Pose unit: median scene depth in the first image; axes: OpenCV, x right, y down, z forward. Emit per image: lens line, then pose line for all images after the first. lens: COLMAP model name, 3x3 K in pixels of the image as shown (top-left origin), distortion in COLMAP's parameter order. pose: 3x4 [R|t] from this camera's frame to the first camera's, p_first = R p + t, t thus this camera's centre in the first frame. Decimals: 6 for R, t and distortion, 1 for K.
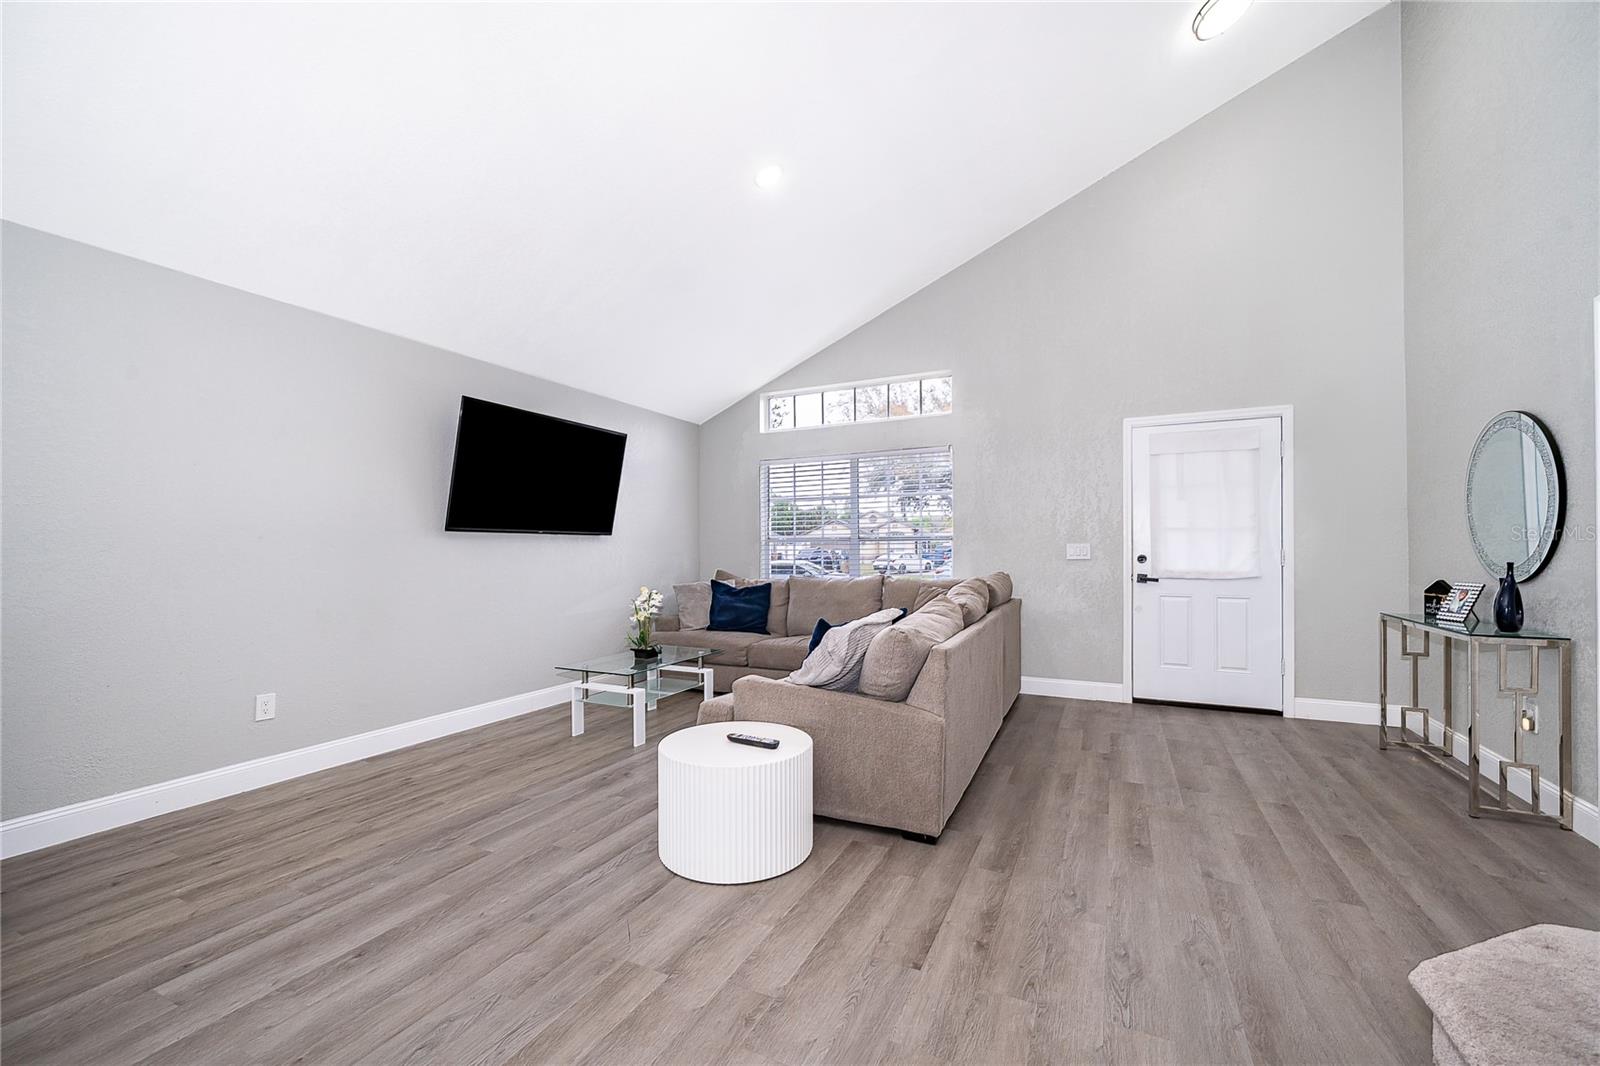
lens RADIAL K [[640.7, 0, 801.7], [0, 640.7, 550.6], [0, 0, 1]] dist [-0.000474, 0.000013]
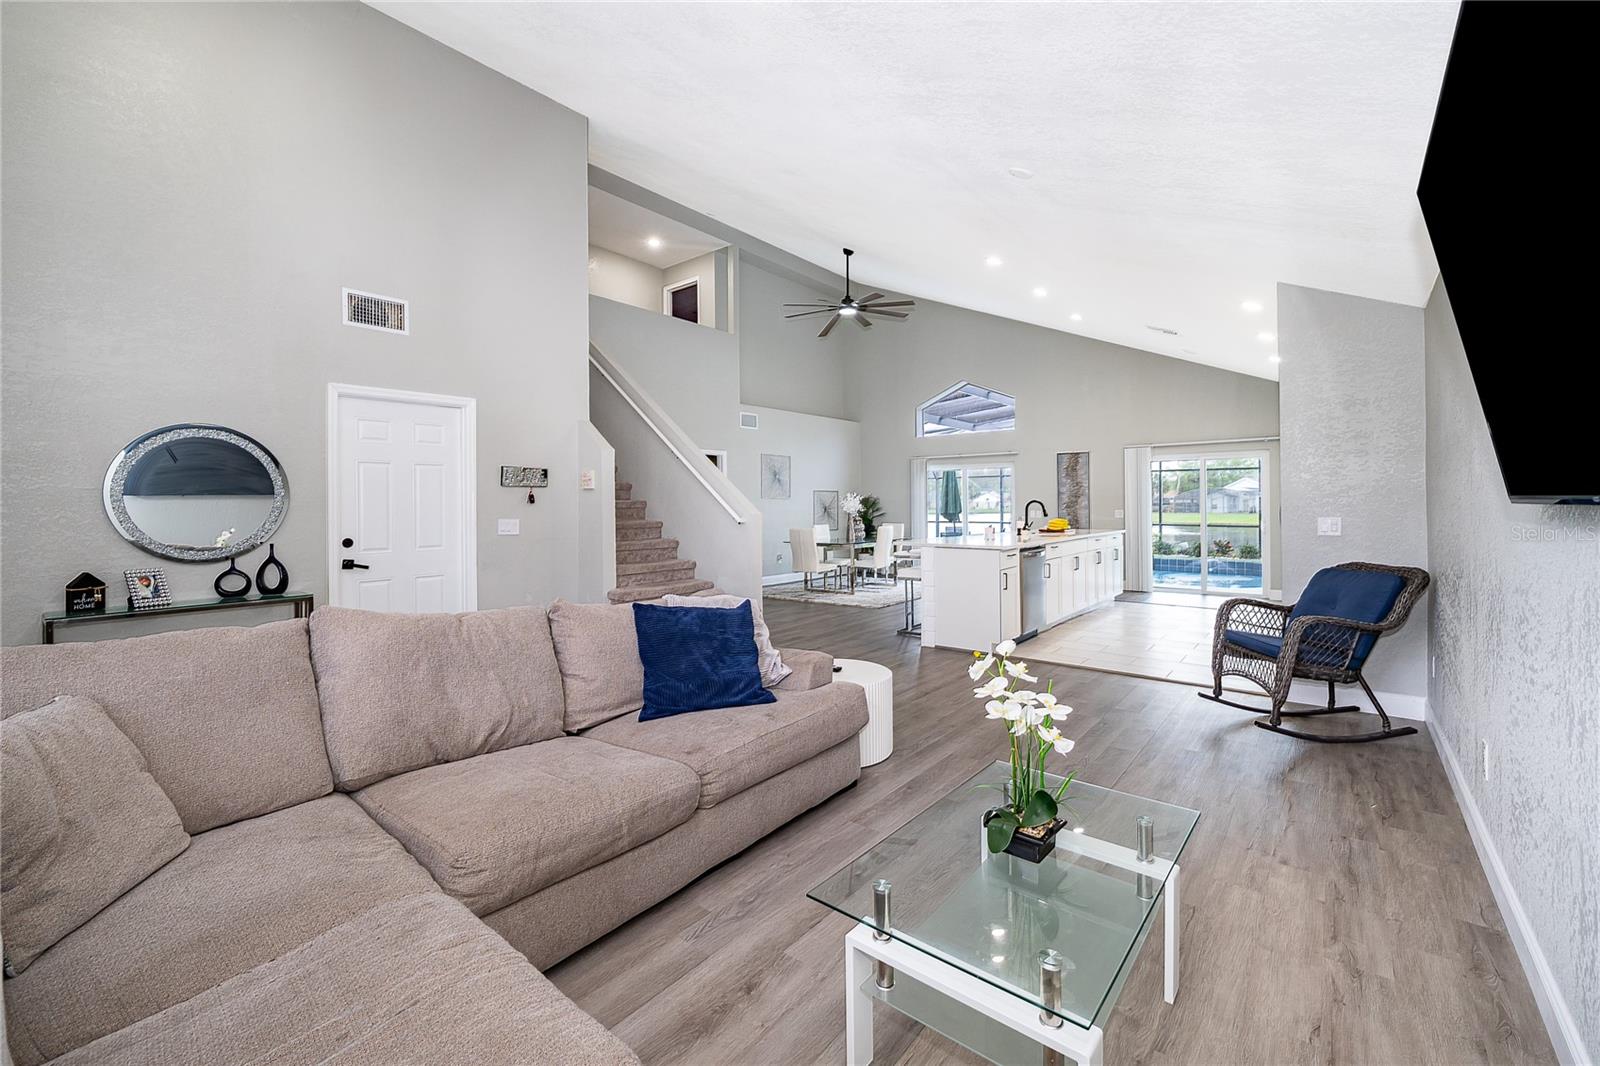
lens RADIAL K [[670.2, 0, 795.2], [0, 670.2, 504.5], [0, 0, 1]] dist [-0.001754, 0.000016]
pose [[-0.973878, 0.013059, 0.226695, -0.237521], [0.013347, 0.999911, -0.000261, -0.038697], [-0.226679, 0.002772, -0.973966, 1.657781]]
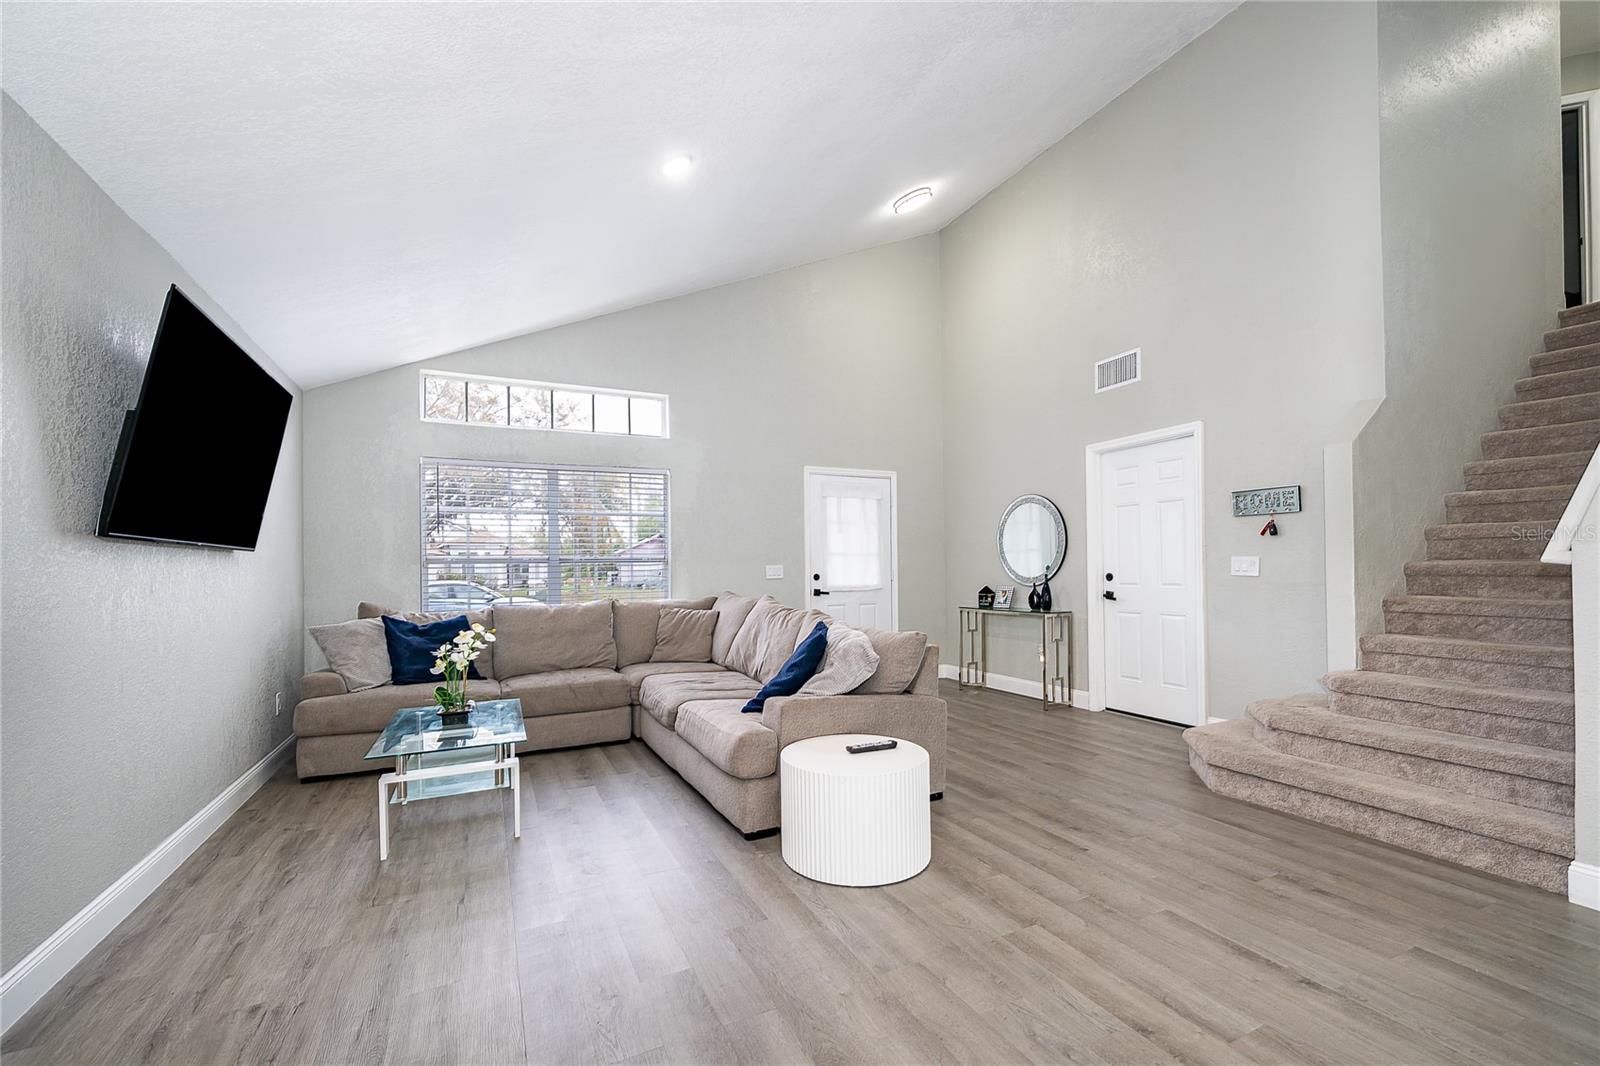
lens RADIAL K [[659.9, 0, 803.2], [0, 659.9, 567.7], [0, 0, 1]] dist [-0.002170, -0.000094]
pose [[0.617458, -0.001551, 0.786602, -0.686809], [0.011732, 0.999905, -0.007237, 0.003958], [-0.786516, 0.013697, 0.617417, 0.277107]]
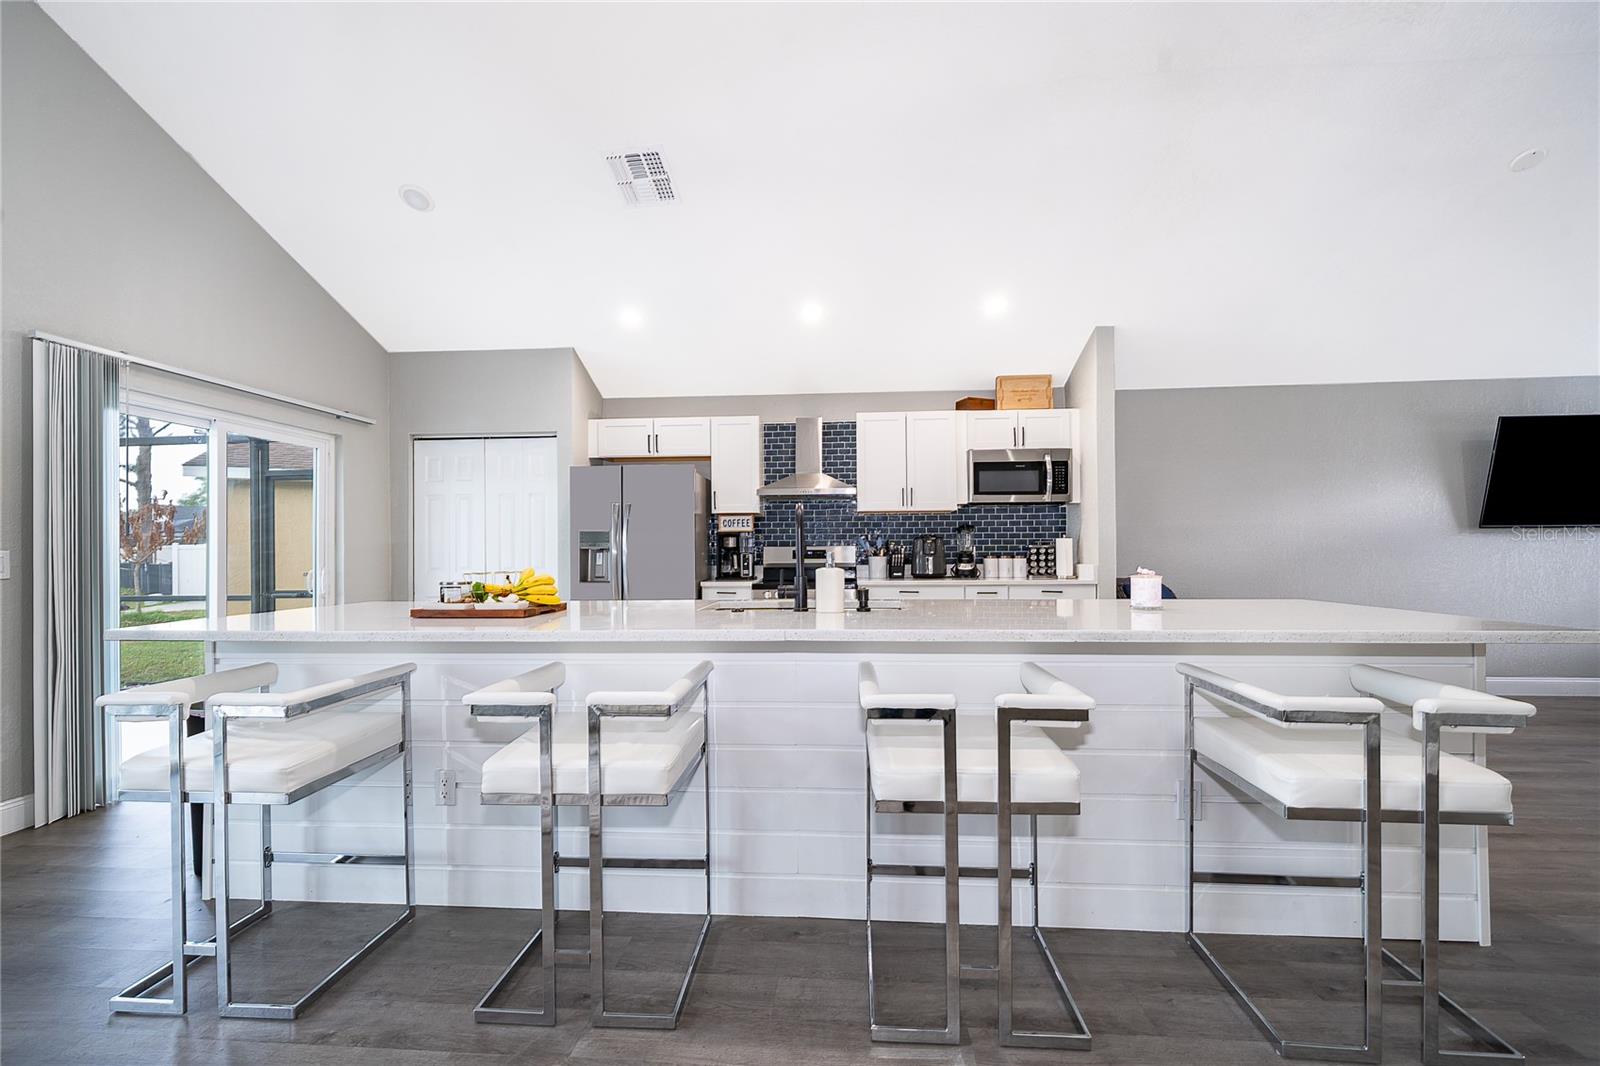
lens RADIAL K [[639.5, 0, 801.0], [0, 639.5, 540.3], [0, 0, 1]] dist [-0.001532, -0.000102]
pose [[0.369833, -0.010778, -0.929036, 0.110335], [0.003908, 0.999942, -0.010045, 0.000347], [0.929090, 0.000084, 0.369854, -0.732160]]
